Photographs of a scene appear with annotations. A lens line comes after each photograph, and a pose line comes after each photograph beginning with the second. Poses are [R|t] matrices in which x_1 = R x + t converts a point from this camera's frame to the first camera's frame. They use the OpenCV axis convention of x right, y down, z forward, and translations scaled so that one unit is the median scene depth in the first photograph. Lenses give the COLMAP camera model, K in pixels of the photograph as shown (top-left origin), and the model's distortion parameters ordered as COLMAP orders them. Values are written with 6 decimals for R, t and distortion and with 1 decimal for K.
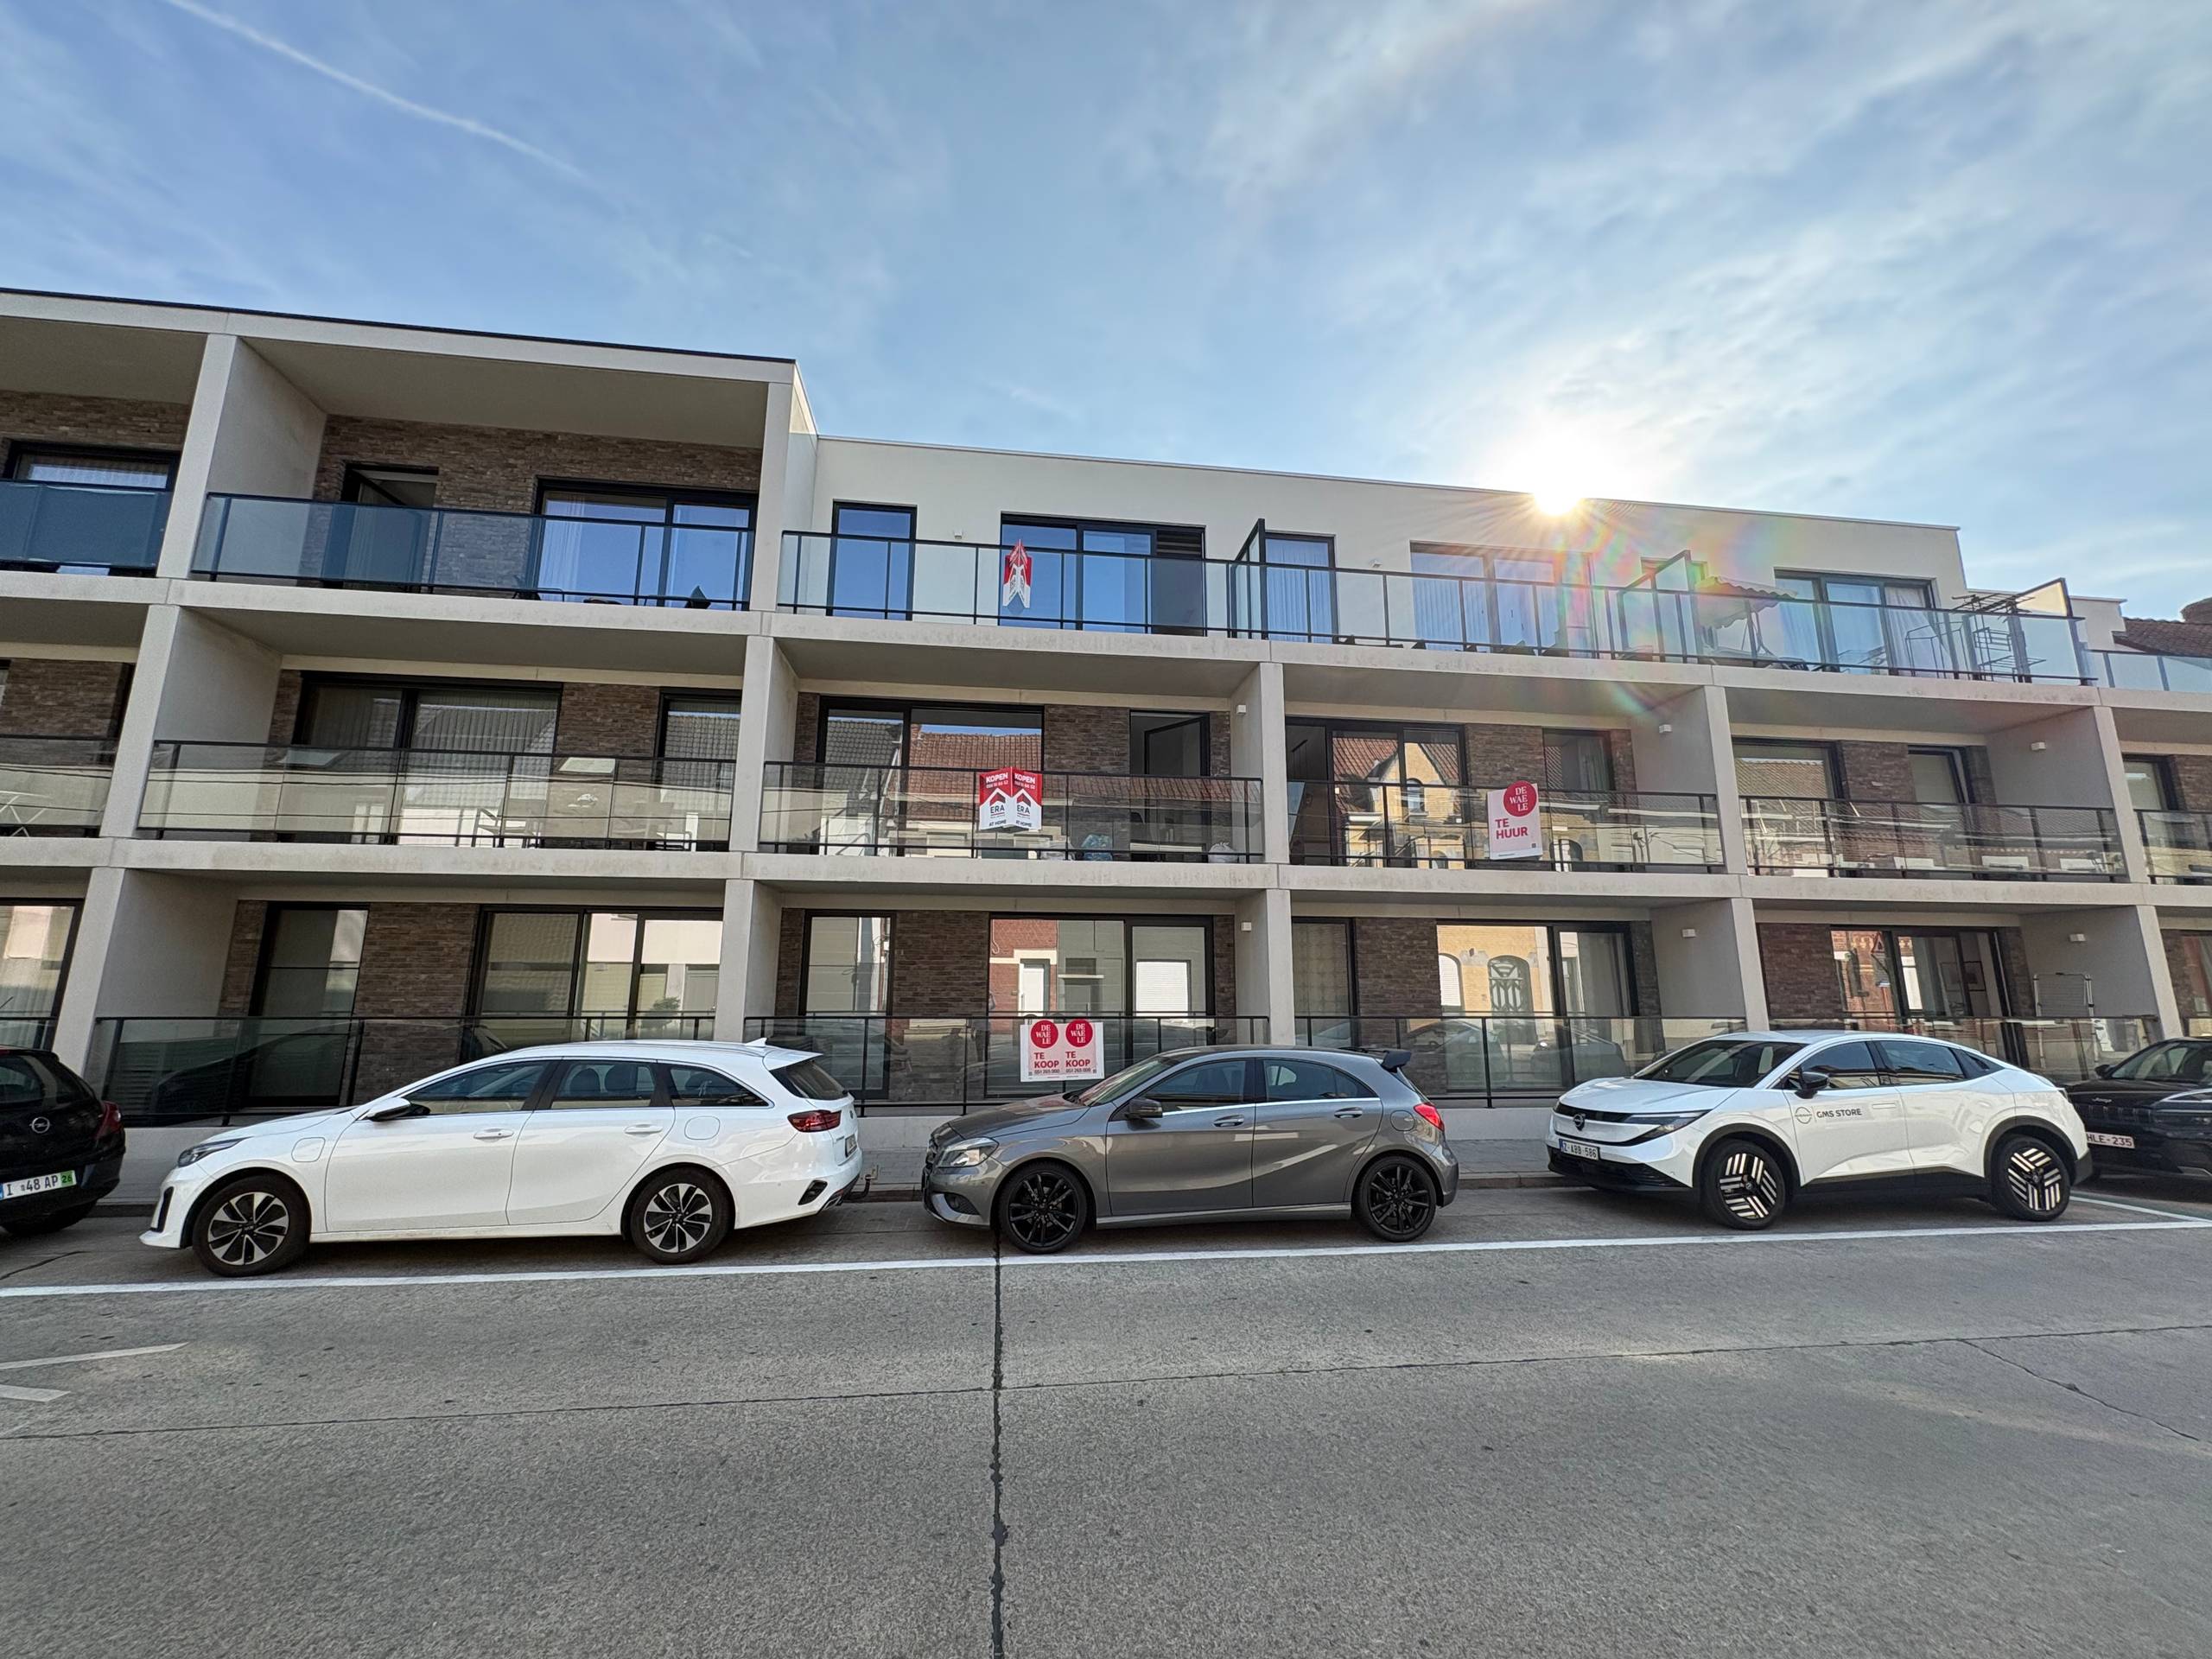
lens RADIAL K [[879.2, 0, 1103.8], [0, 879.2, 827.3], [0, 0, 1]] dist [0.000208, -0.000055]
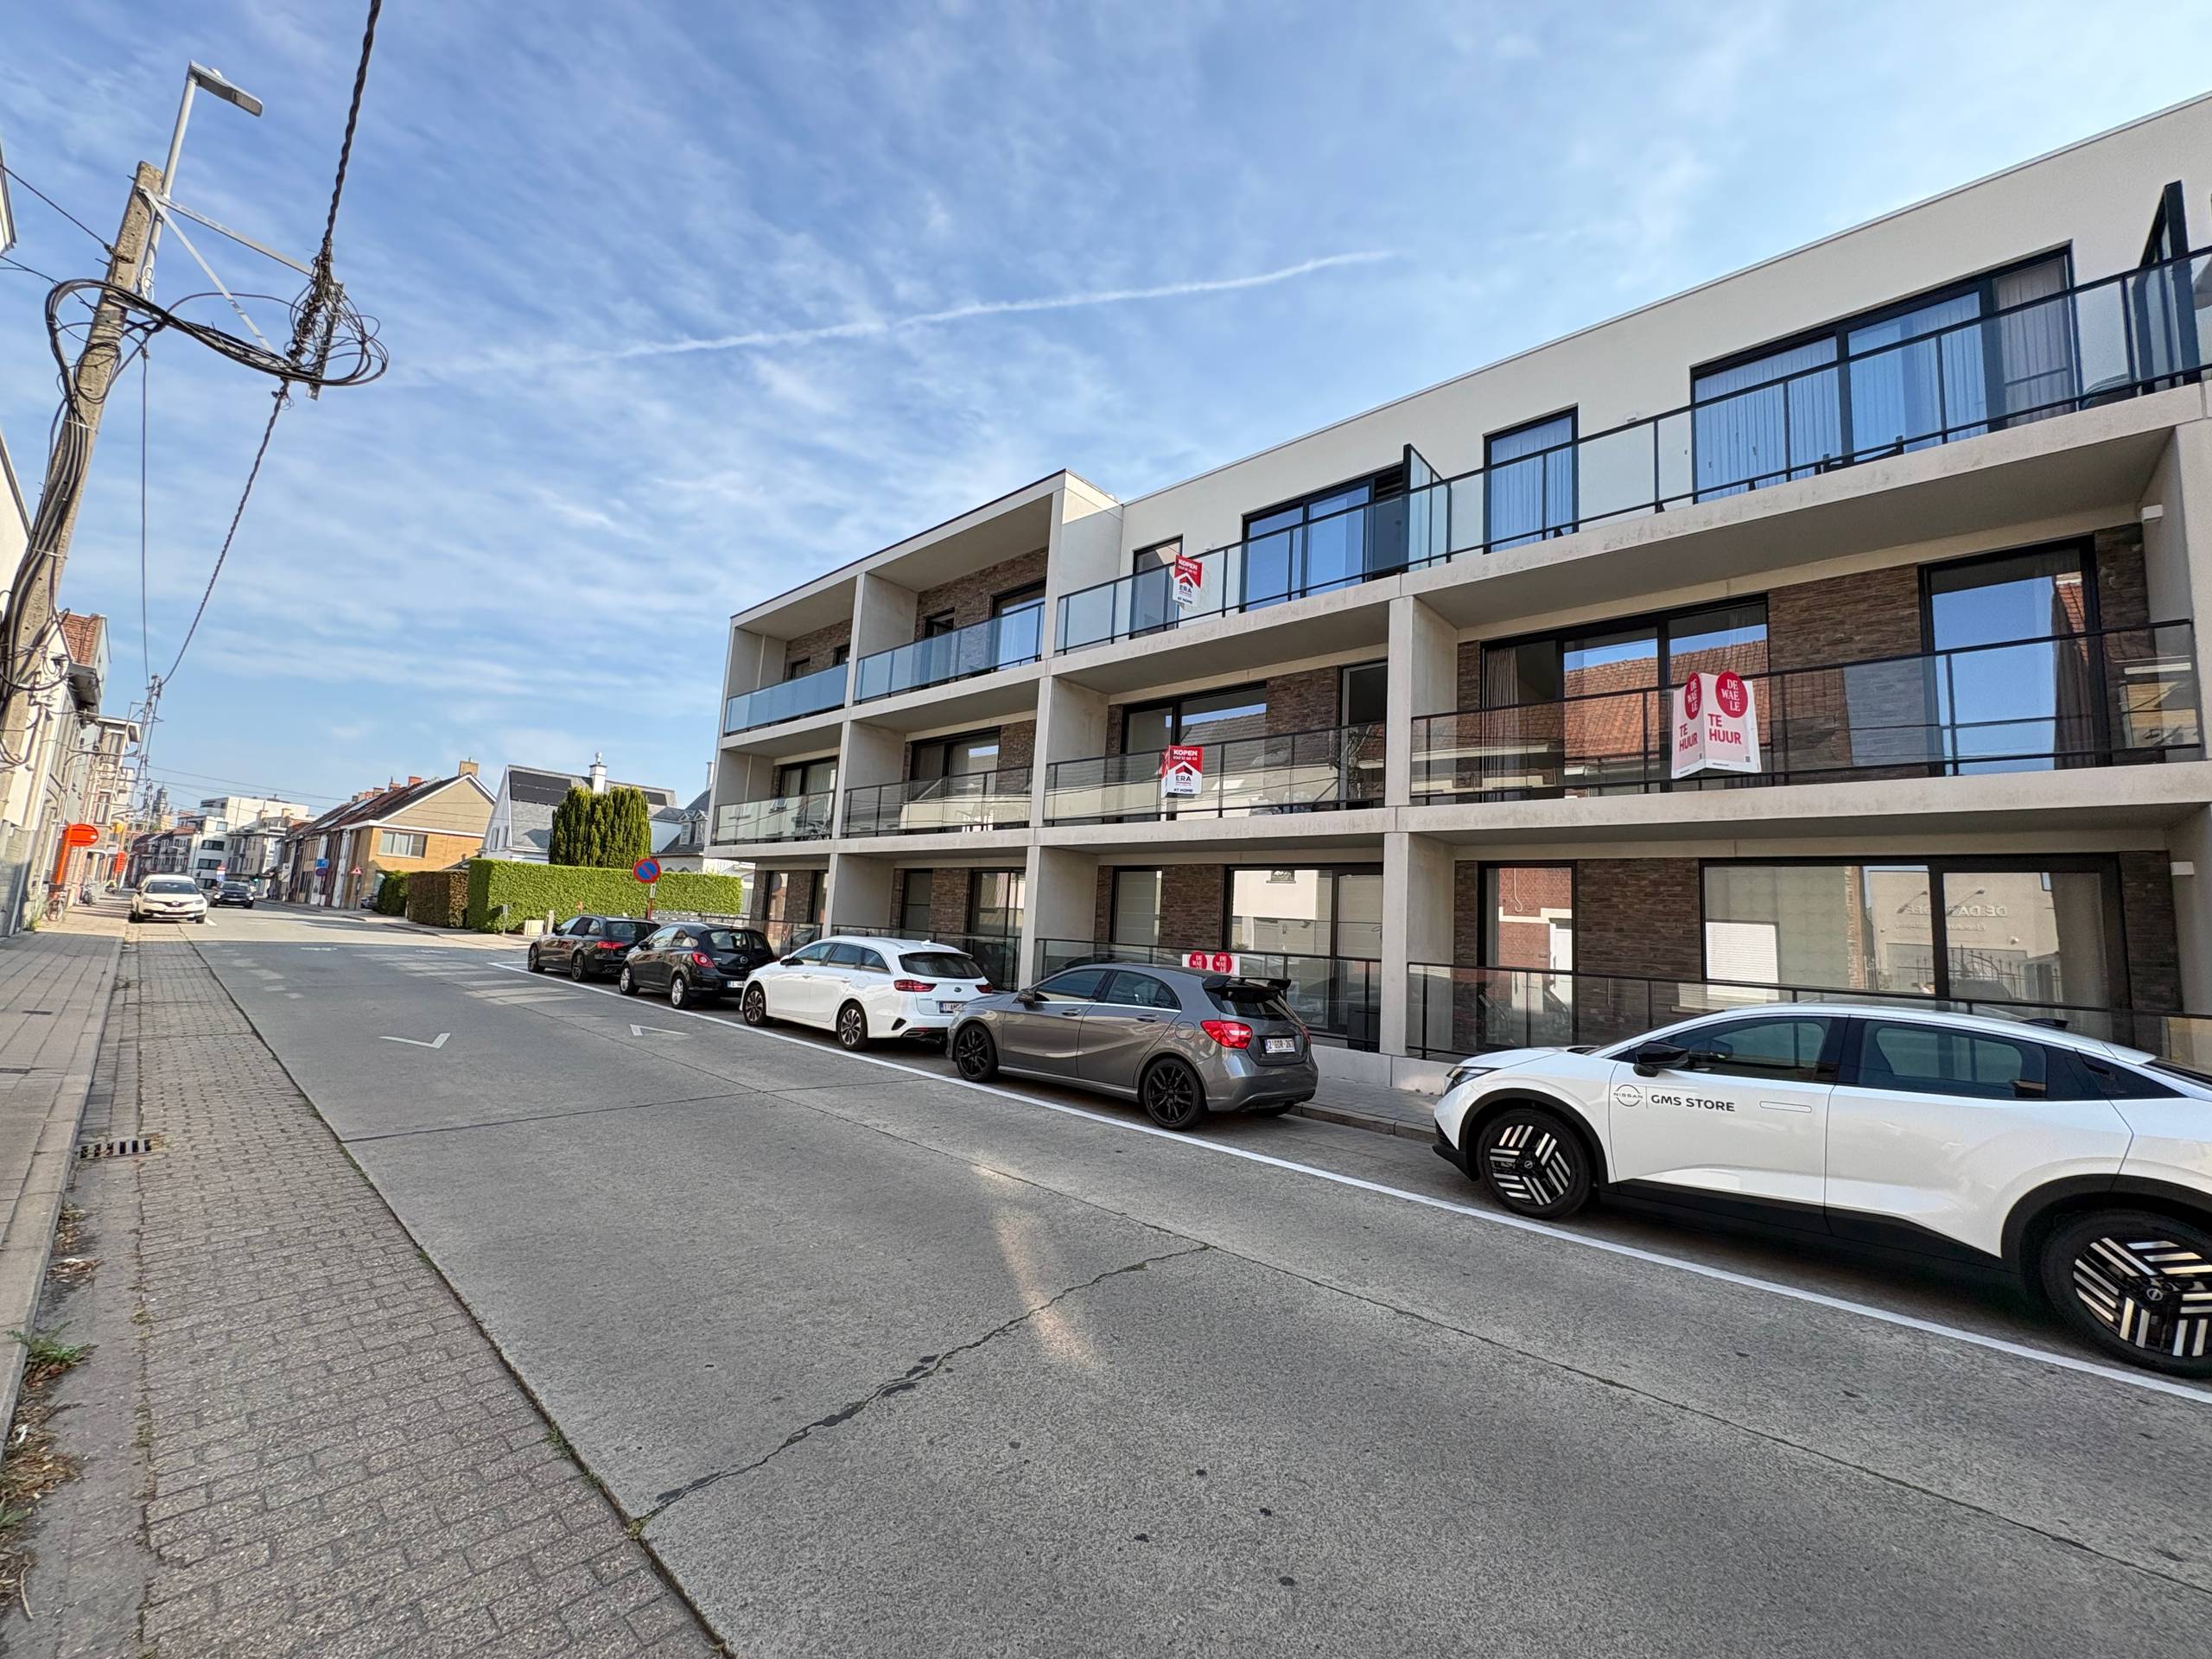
lens RADIAL K [[879.2, 0, 1103.8], [0, 879.2, 827.3], [0, 0, 1]] dist [0.000208, -0.000055]
pose [[0.647533, -0.056364, -0.759950, 1.024183], [0.099765, 0.994948, 0.011214, 0.028511], [0.755479, -0.083078, 0.649884, 0.145161]]
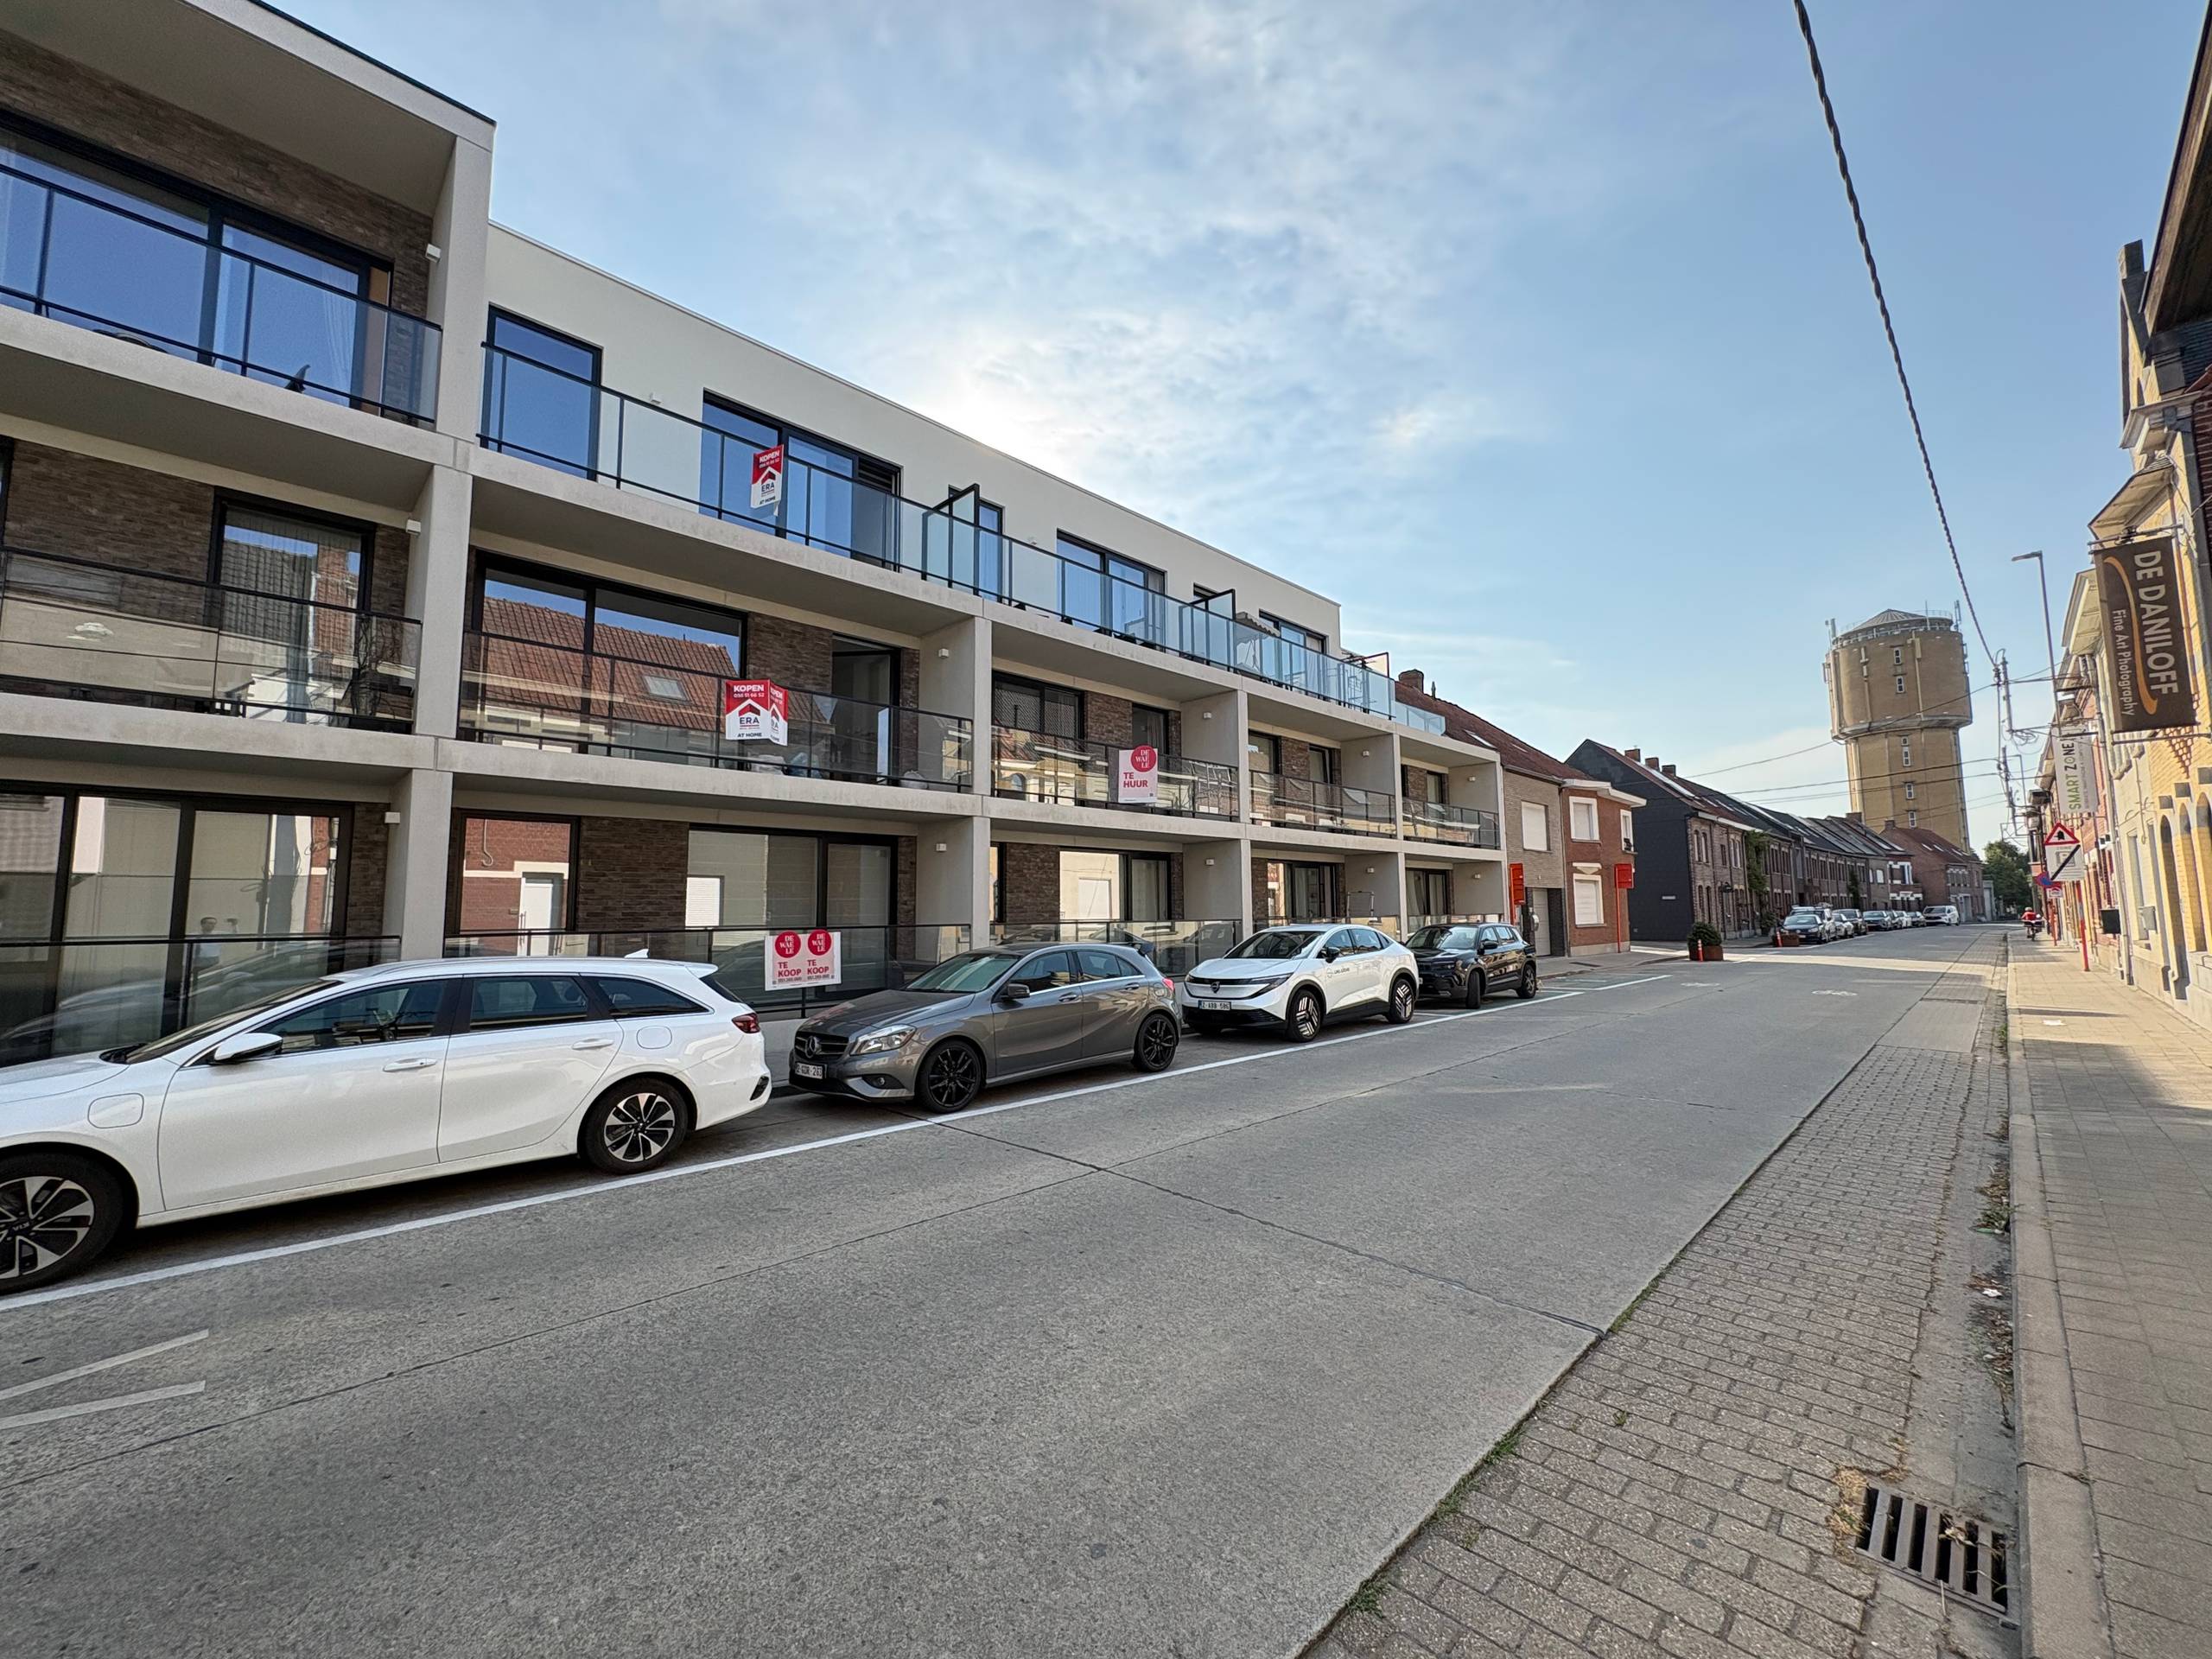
lens RADIAL K [[866.9, 0, 1119.7], [0, 866.9, 829.2], [0, 0, 1]] dist [-0.000702, -0.000002]
pose [[0.797393, 0.046810, 0.601642, -0.486093], [-0.101709, 0.993149, 0.057530, 0.002574], [-0.594827, -0.107067, 0.796692, -0.040102]]
